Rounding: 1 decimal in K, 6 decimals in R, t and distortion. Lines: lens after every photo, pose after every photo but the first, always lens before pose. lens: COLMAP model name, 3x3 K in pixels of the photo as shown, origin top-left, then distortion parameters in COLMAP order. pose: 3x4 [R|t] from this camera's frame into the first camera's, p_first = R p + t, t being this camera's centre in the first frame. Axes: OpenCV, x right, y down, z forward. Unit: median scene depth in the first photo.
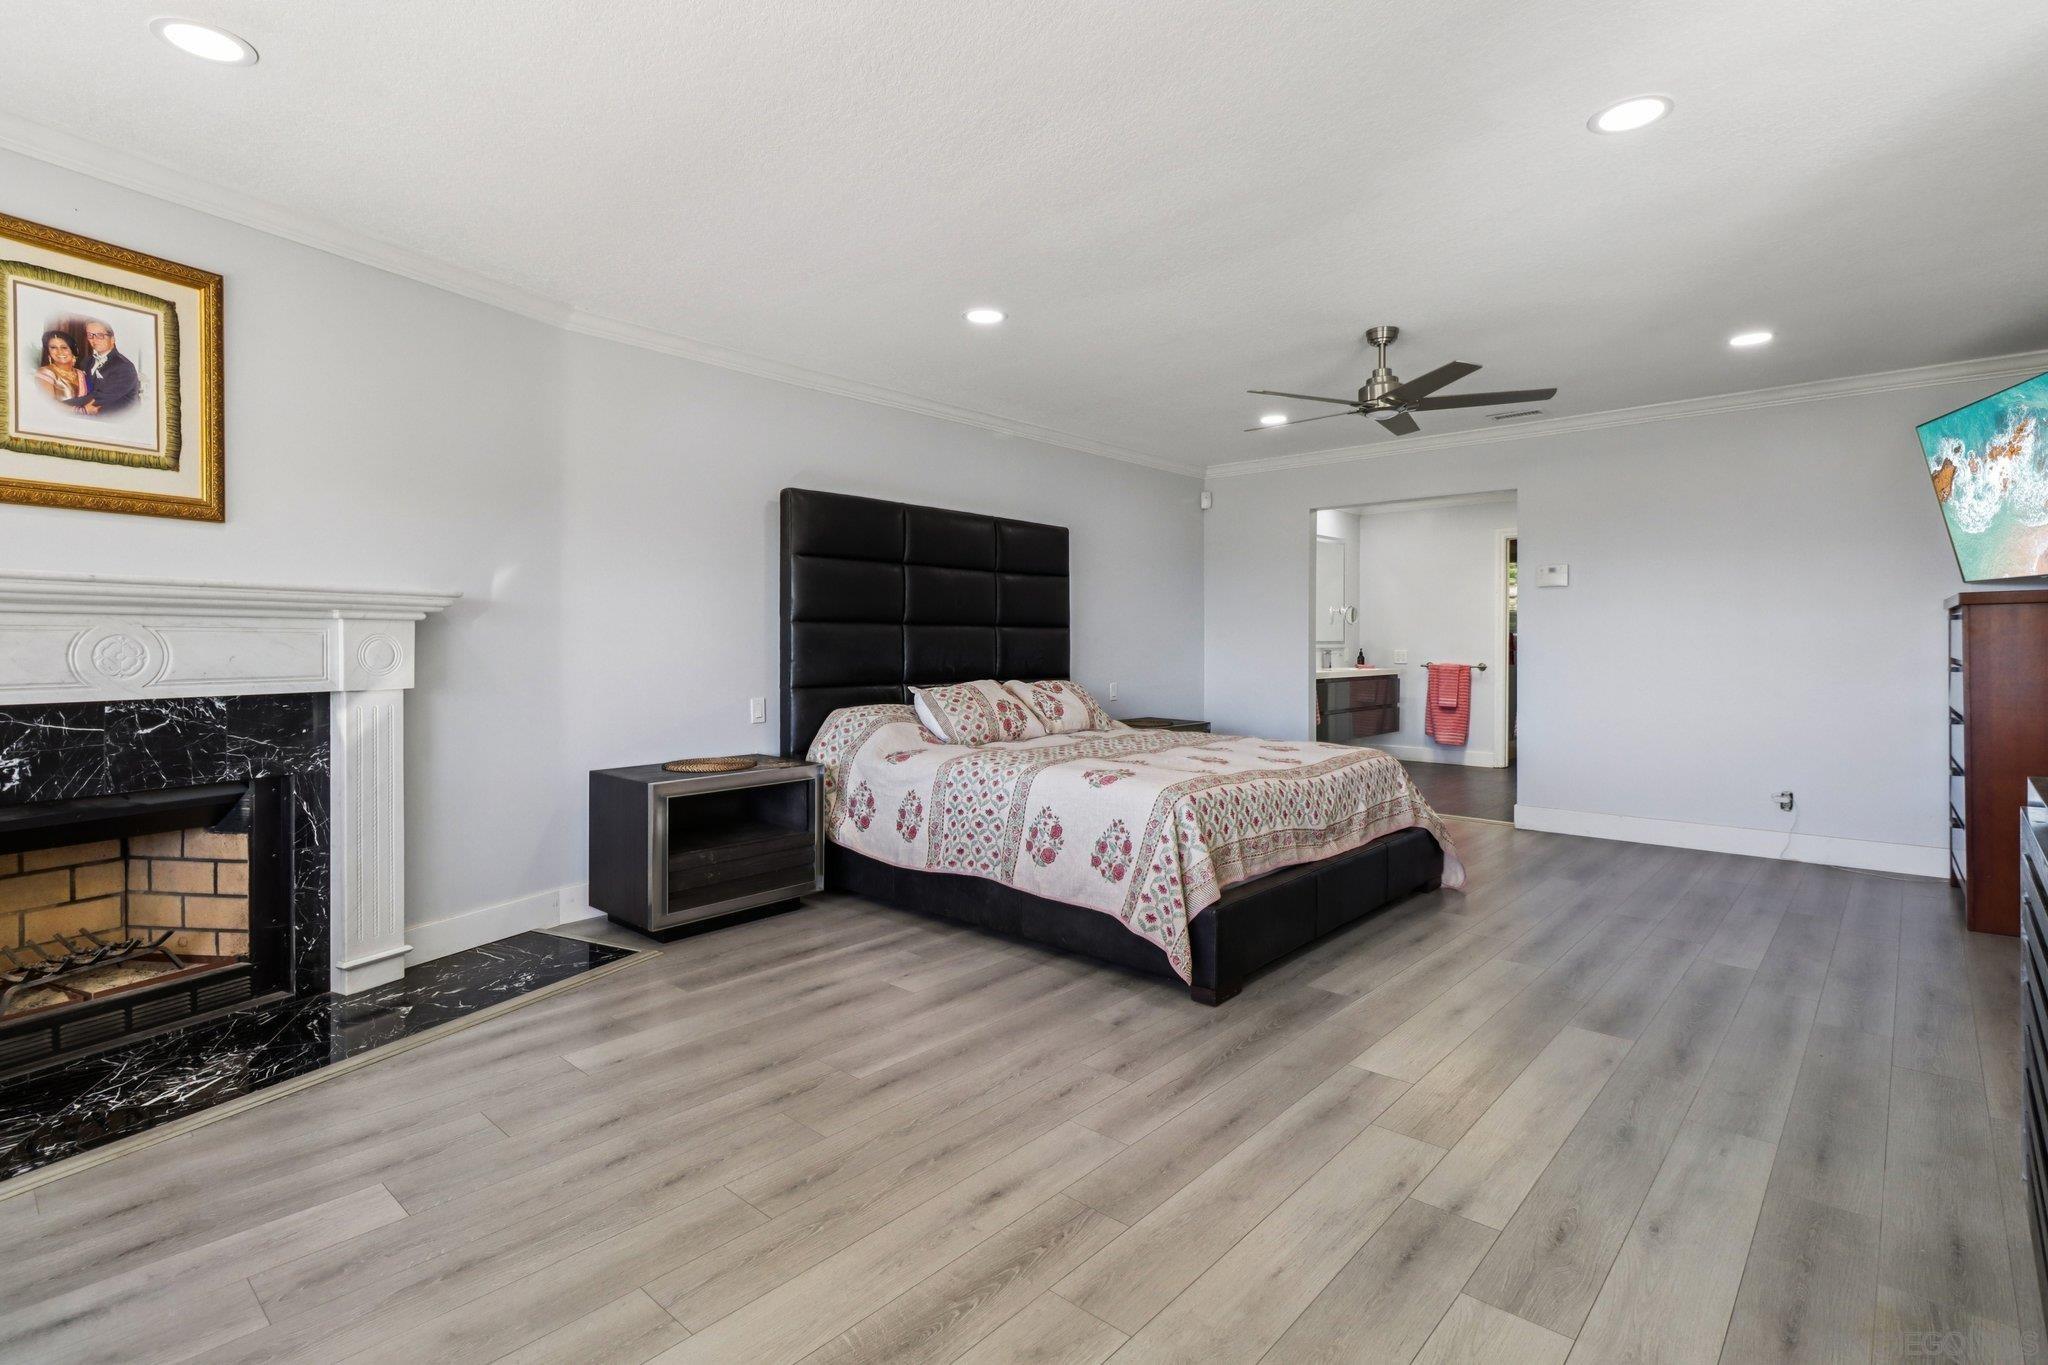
lens RADIAL K [[980.3, 0, 1024.0], [0, 980.3, 682.5], [0, 0, 1]] dist [-0.000305, -0.000025]
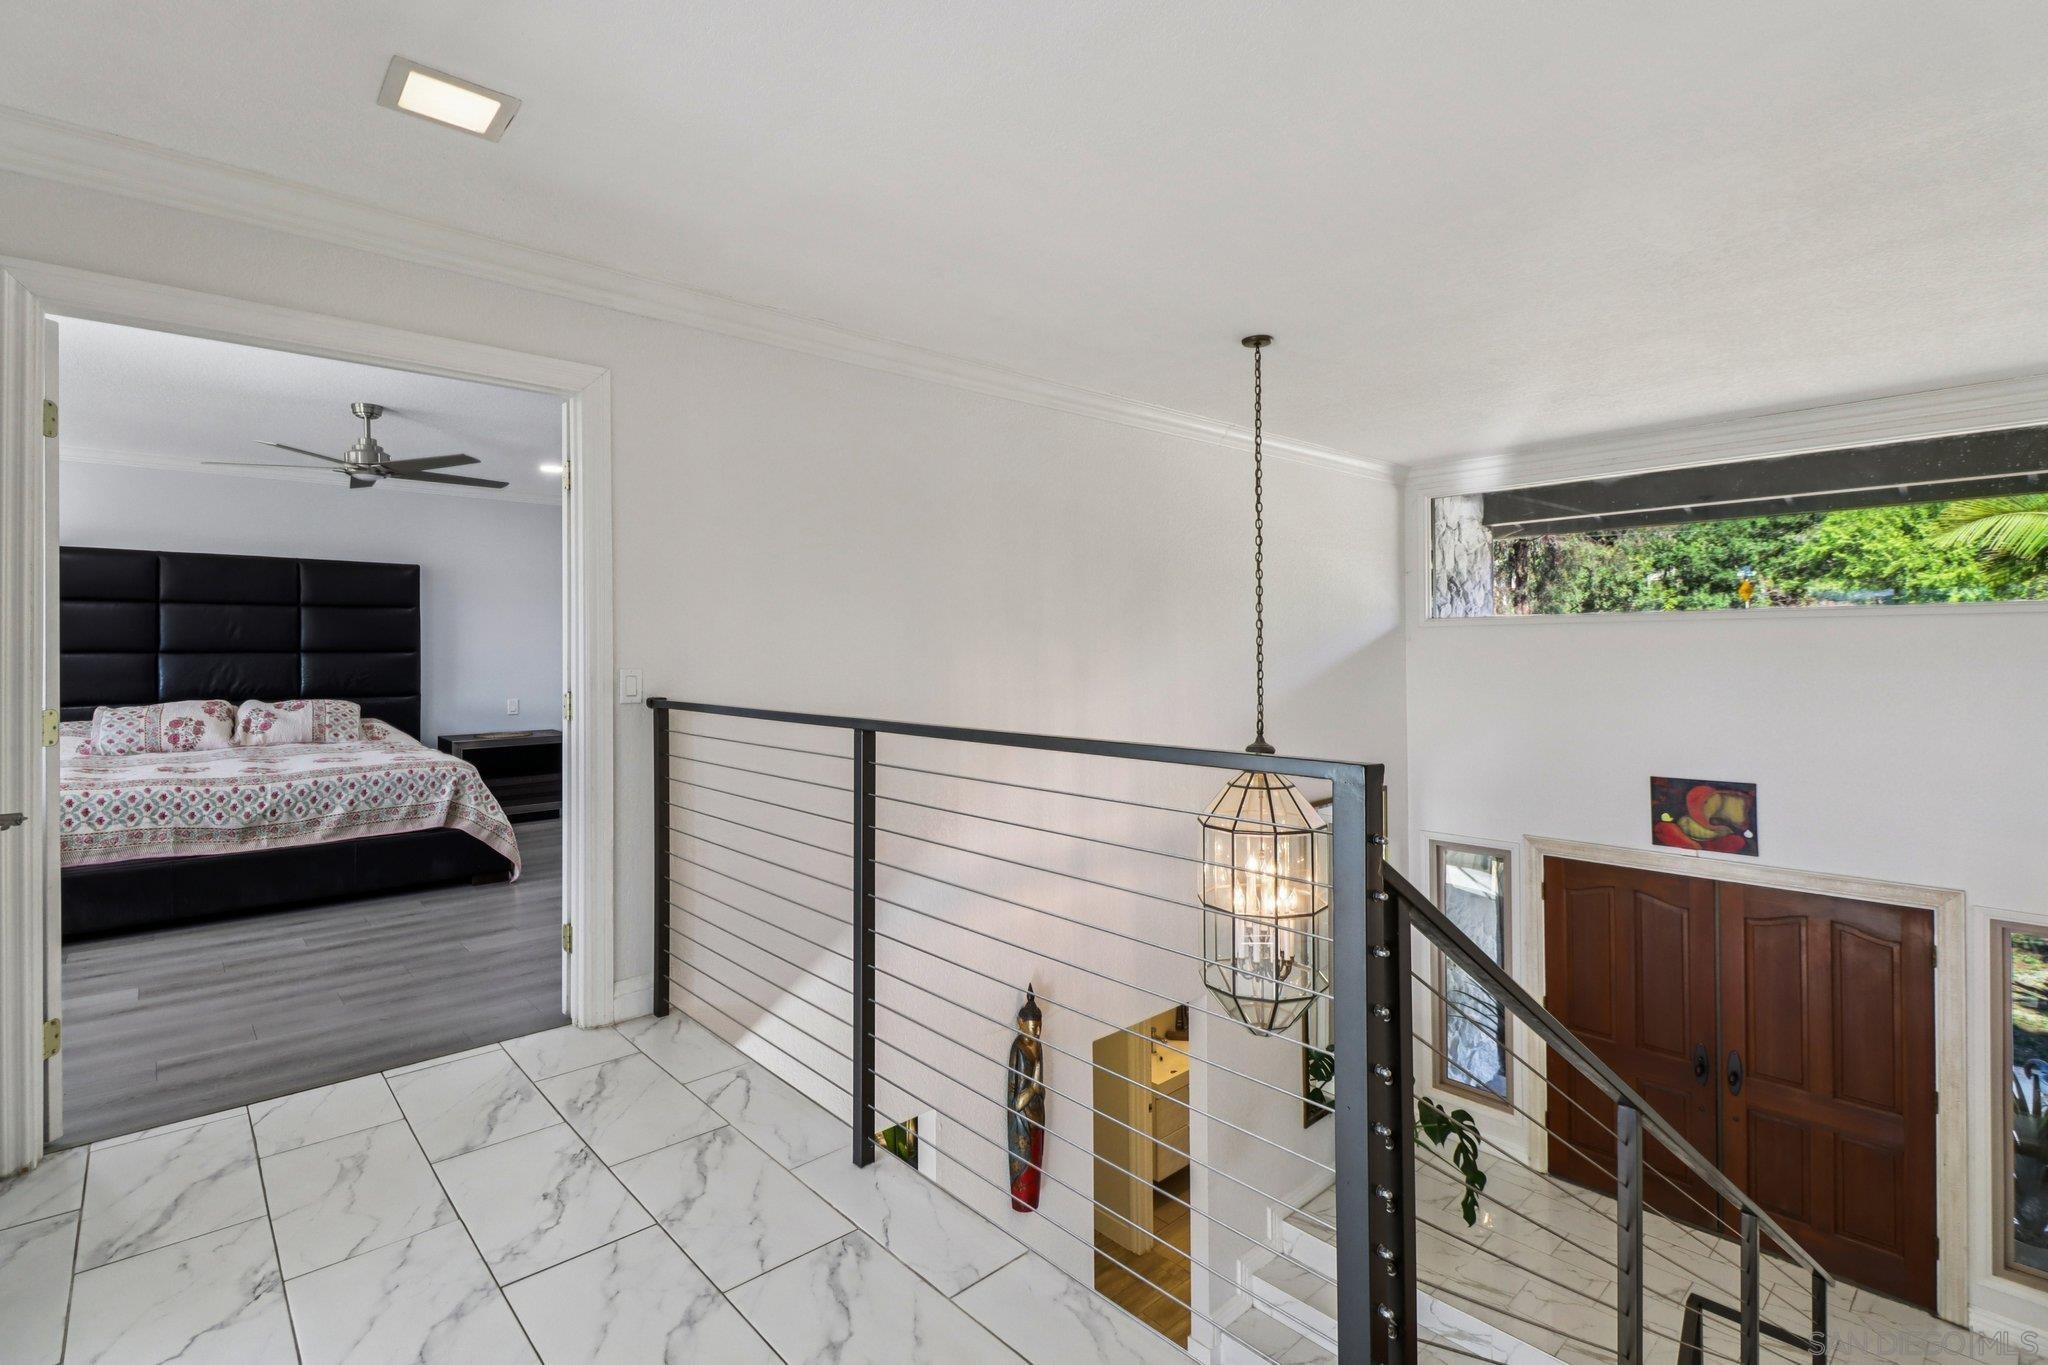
lens RADIAL K [[958.8, 0, 1024.0], [0, 958.8, 682.5], [0, 0, 1]] dist [-0.001047, -0.000232]
pose [[0.994622, -0.002447, -0.103539, 1.159624], [0.002496, 0.999997, 0.000340, -0.023363], [0.103538, -0.000597, 0.994625, -0.062155]]
